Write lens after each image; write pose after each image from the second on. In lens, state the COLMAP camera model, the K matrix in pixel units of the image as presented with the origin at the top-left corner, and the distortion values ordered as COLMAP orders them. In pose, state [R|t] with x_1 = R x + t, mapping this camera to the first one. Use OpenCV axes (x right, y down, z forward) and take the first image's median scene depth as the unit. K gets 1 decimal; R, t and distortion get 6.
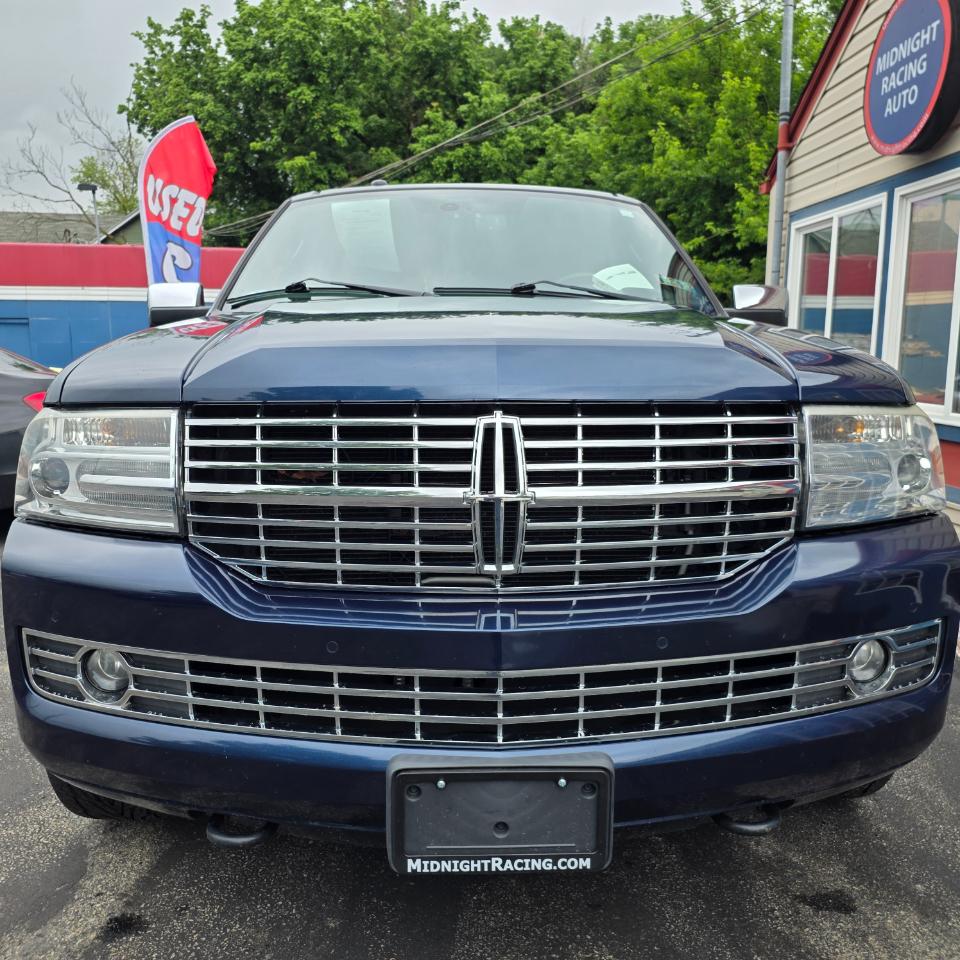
lens RADIAL K [[846.7, 0, 480.0], [0, 846.7, 480.0], [0, 0, 1]] dist [0.055713, -0.043846]
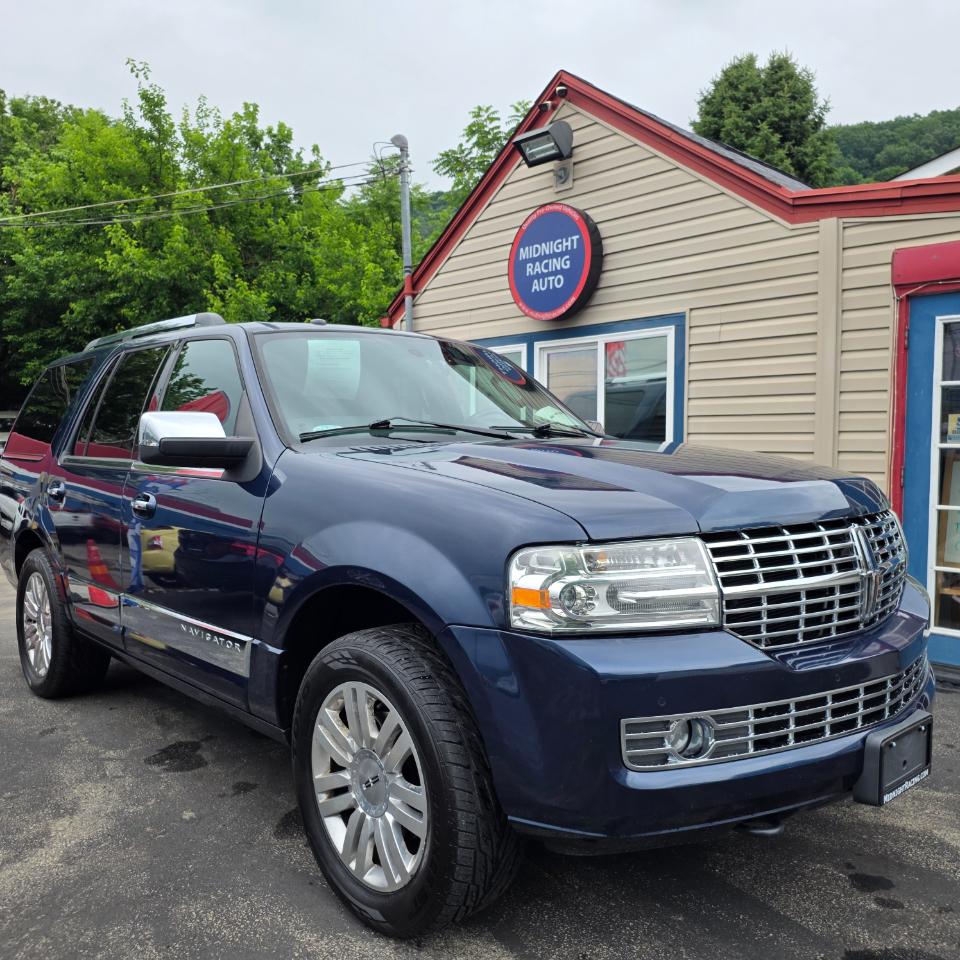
lens RADIAL K [[848.0, 0, 484.7], [0, 848.0, 487.2], [0, 0, 1]] dist [0.059783, -0.053547]
pose [[0.764286, -0.040702, 0.643591, -0.068421], [0.102732, 0.992946, -0.059201, -0.005301], [-0.636642, 0.111364, 0.763076, 0.005856]]
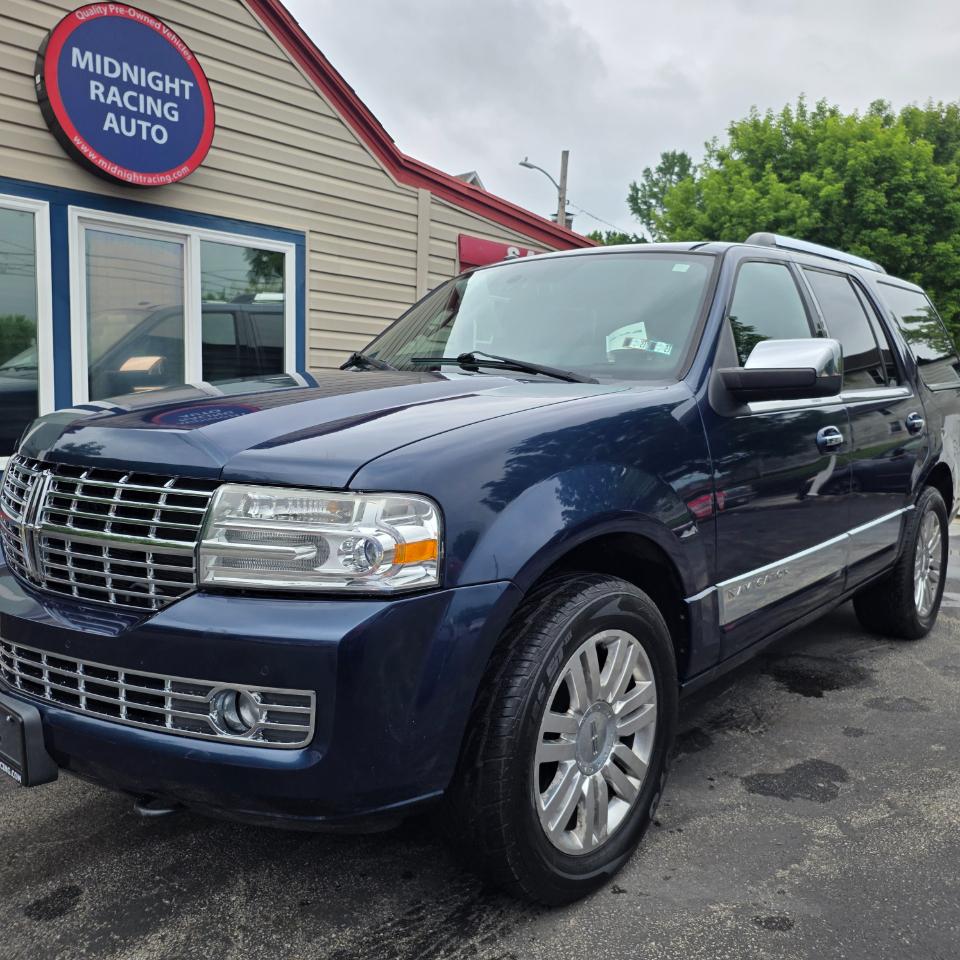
lens RADIAL K [[848.0, 0, 484.7], [0, 848.0, 487.2], [0, 0, 1]] dist [0.059783, -0.053547]
pose [[-0.667978, -0.097782, 0.737729, -0.067903], [0.091588, 0.972992, 0.211893, -0.030982], [-0.738524, 0.209107, -0.640981, 0.193244]]
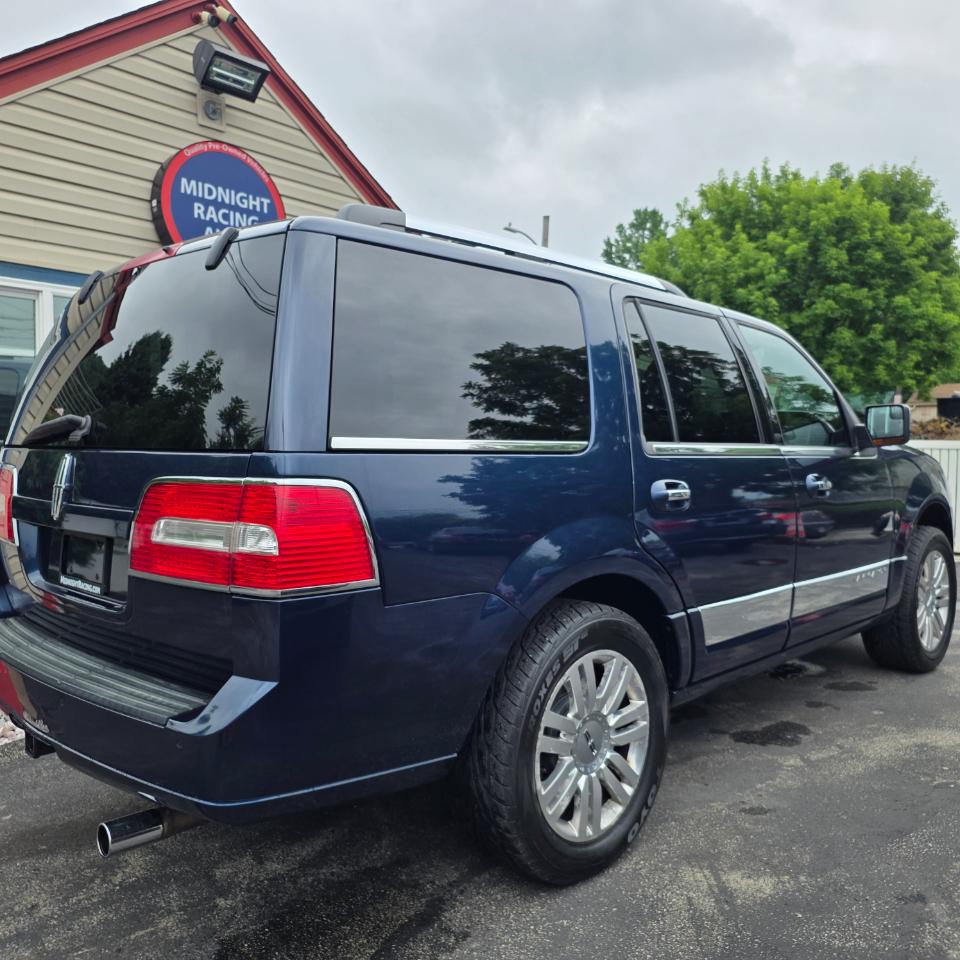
lens RADIAL K [[834.8, 0, 478.0], [0, 834.8, 517.2], [0, 0, 1]] dist [0.002833, -0.016400]
pose [[-0.676976, -0.069148, 0.732749, -0.081241], [0.107561, 0.975593, 0.191439, -0.034938], [-0.728103, 0.208415, -0.653016, 0.216083]]
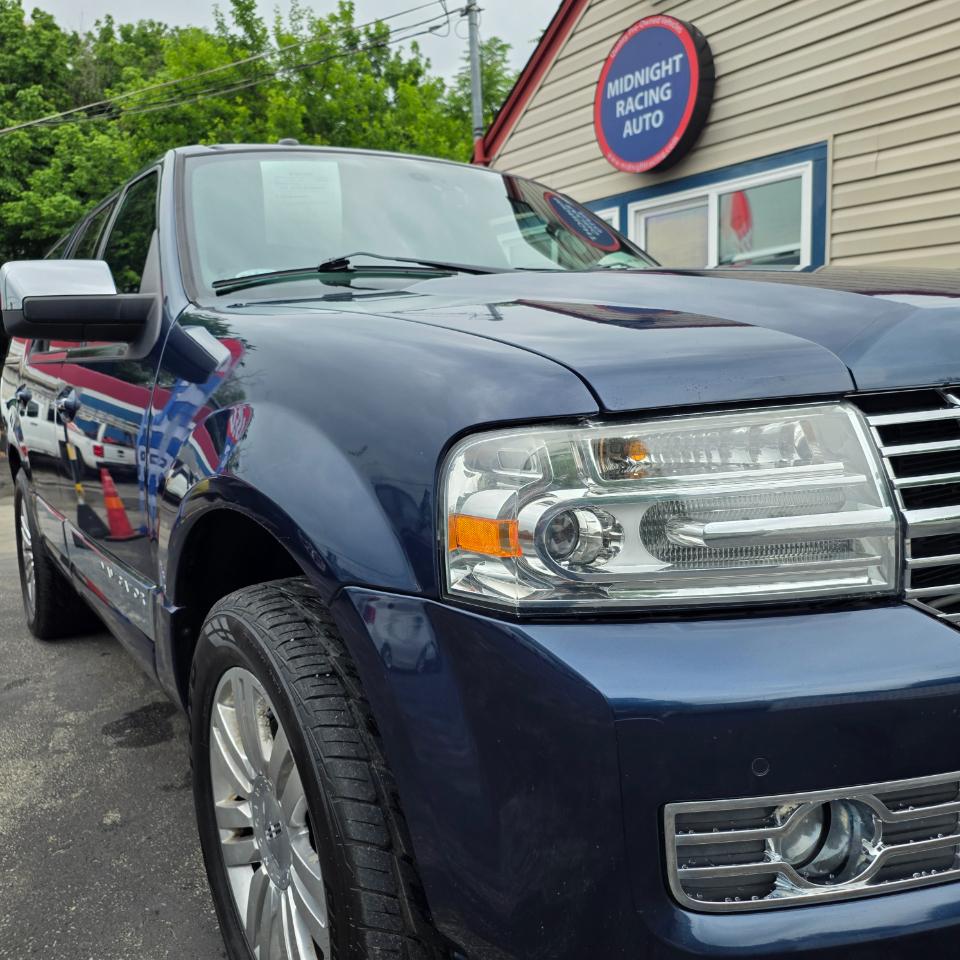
lens RADIAL K [[854.2, 0, 475.2], [0, 854.2, 482.9], [0, 0, 1]] dist [0.028628, -0.020558]
pose [[0.852737, -0.105199, 0.511638, -0.041973], [0.116159, 0.993174, 0.010609, -0.002805], [-0.509261, 0.050385, 0.859136, 0.025893]]
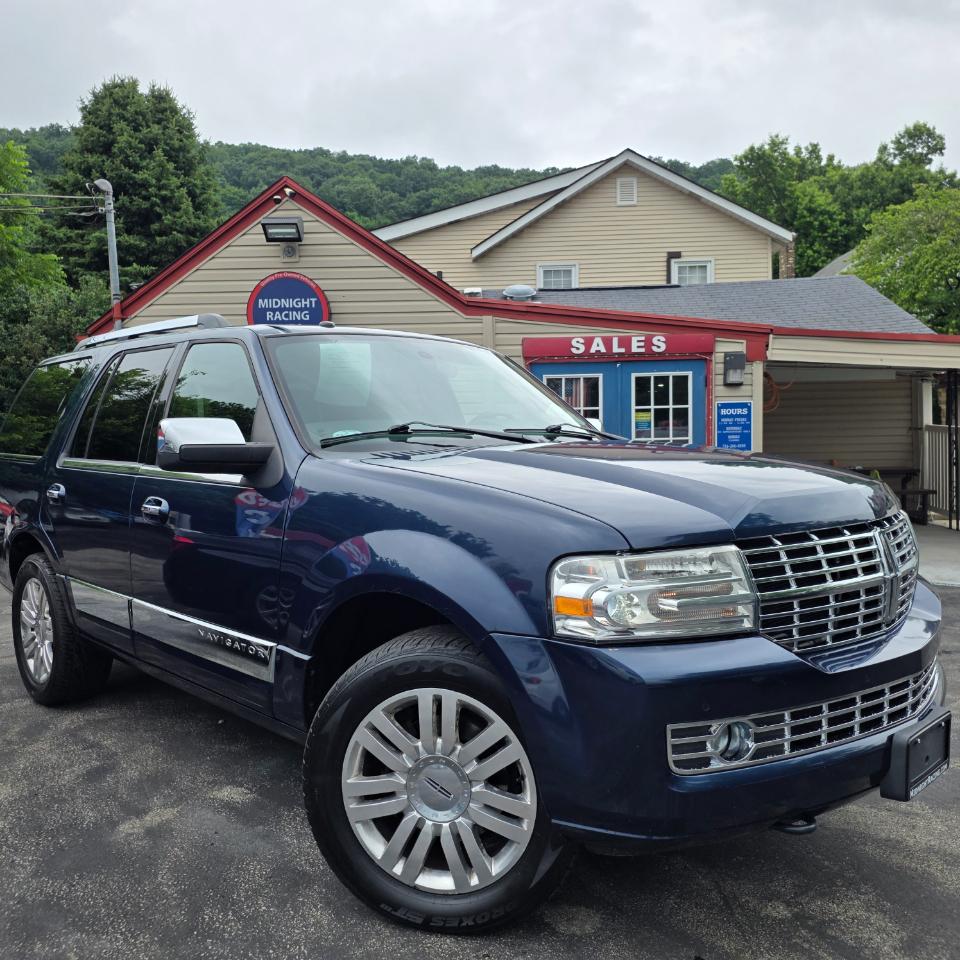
lens RADIAL K [[840.5, 0, 492.9], [0, 840.5, 487.6], [0, 0, 1]] dist [0.097909, -0.121643]
pose [[0.091908, -0.065801, 0.993591, -0.190800], [0.173917, 0.983538, 0.049048, -0.014146], [-0.980462, 0.168294, 0.101839, 0.057295]]
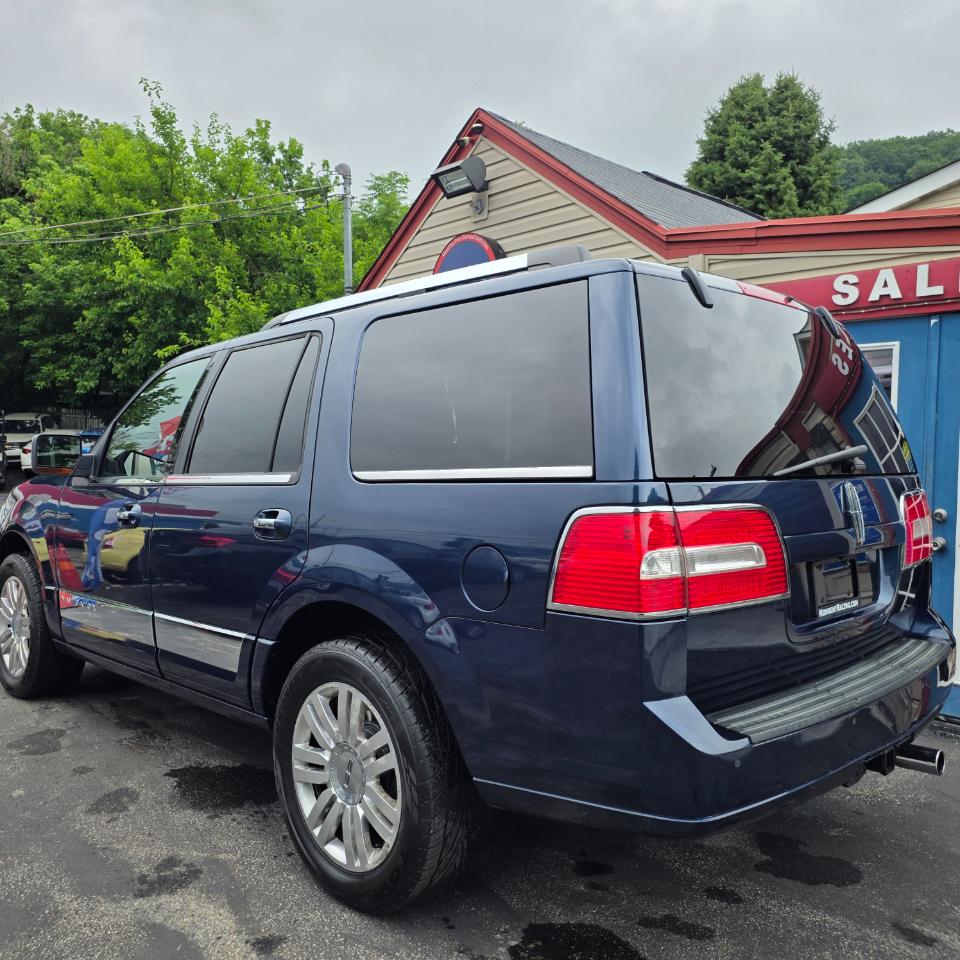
lens RADIAL K [[846.7, 0, 480.0], [0, 846.7, 480.0], [0, 0, 1]] dist [0.055713, -0.043846]
pose [[0.786711, -0.012766, 0.617190, -0.054110], [0.079182, 0.993614, -0.080379, -0.003484], [-0.612223, 0.112105, 0.782698, -0.018094]]
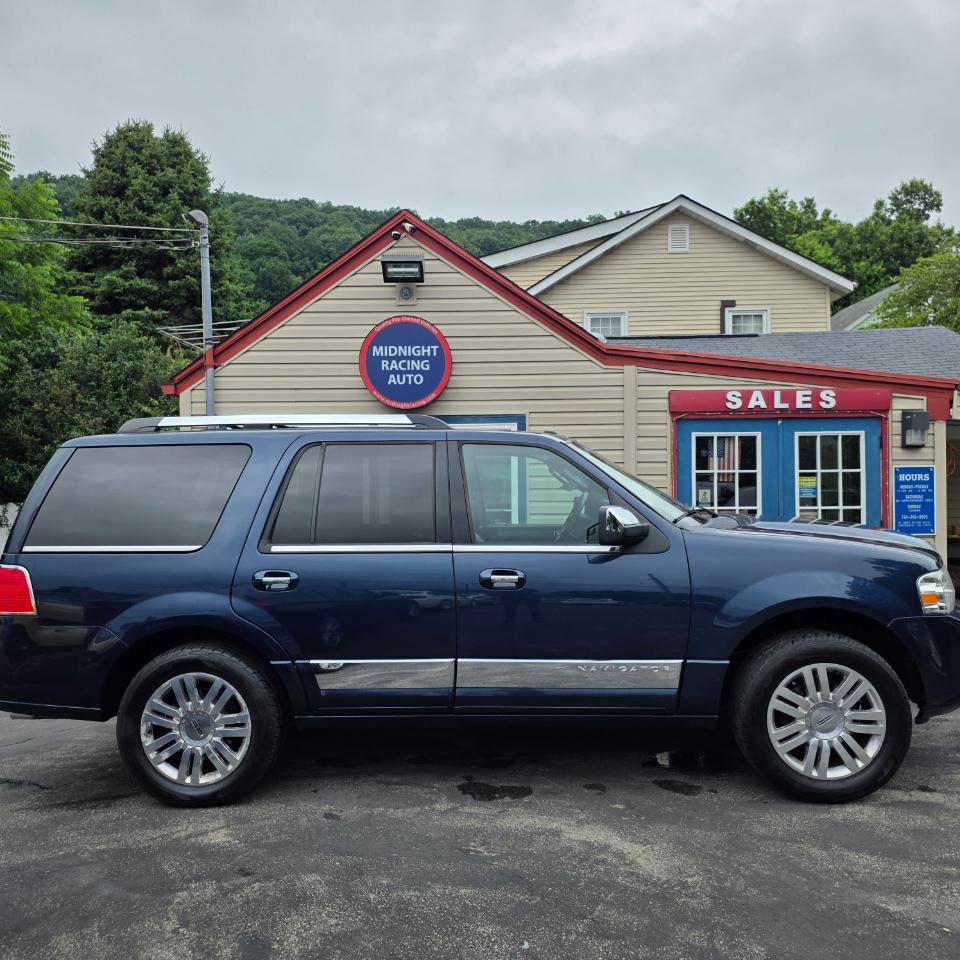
lens RADIAL K [[839.6, 0, 480.0], [0, 839.6, 480.0], [0, 0, 1]] dist [0.135318, -0.209461]
pose [[0.078570, -0.002215, 0.996906, -0.160032], [0.165365, 0.986173, -0.010842, -0.027792], [-0.983098, 0.165705, 0.077849, 0.104582]]
